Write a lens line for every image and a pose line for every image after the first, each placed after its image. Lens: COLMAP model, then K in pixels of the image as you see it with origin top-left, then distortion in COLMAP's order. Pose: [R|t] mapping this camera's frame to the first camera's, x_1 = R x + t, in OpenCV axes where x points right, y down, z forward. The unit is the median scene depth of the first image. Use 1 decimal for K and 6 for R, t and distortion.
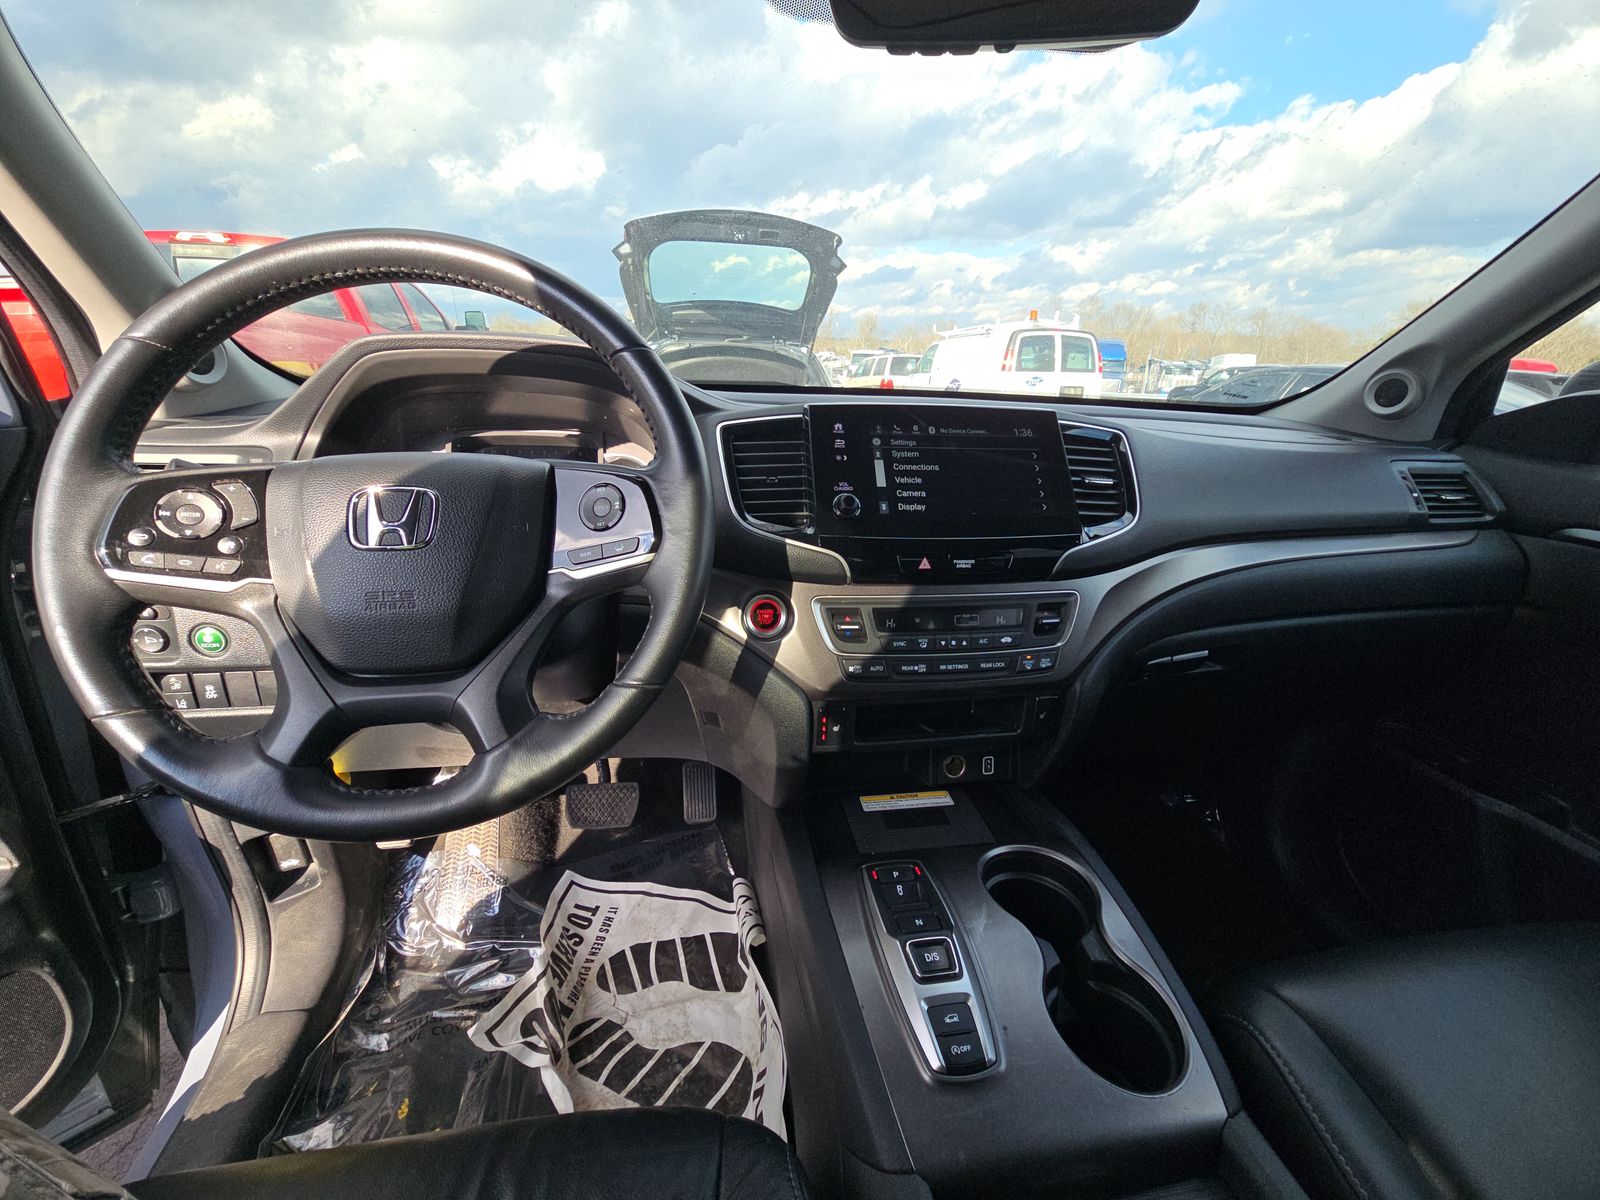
lens RADIAL K [[639.5, 0, 800.0], [0, 639.5, 600.0], [0, 0, 1]] dist [0.009638, 0.000264]
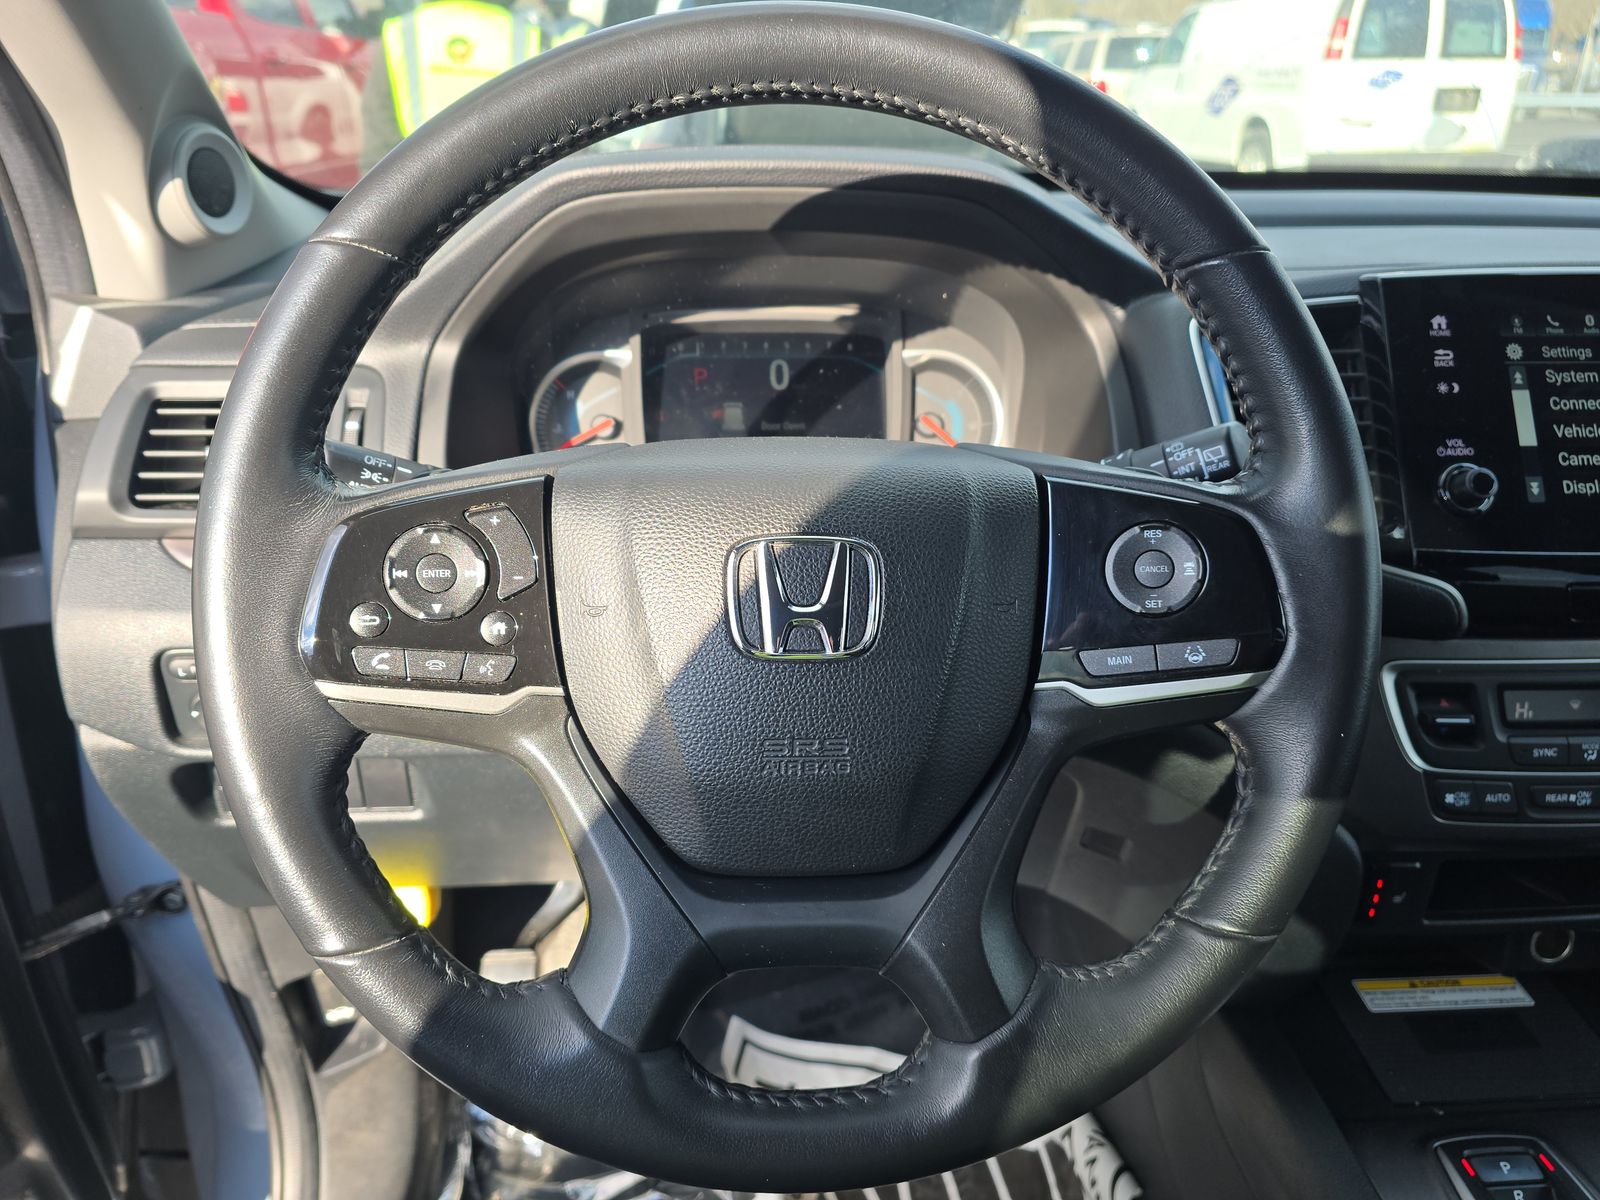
lens RADIAL K [[1080.0, 0, 800.0], [0, 1080.0, 600.0], [0, 0, 1]] dist [0.046933, -0.031852]
pose [[0.995936, 0.022037, -0.087331, -0.358300], [-0.011778, 0.993146, 0.116289, -0.144915], [0.089295, -0.114788, 0.989369, 0.069032]]
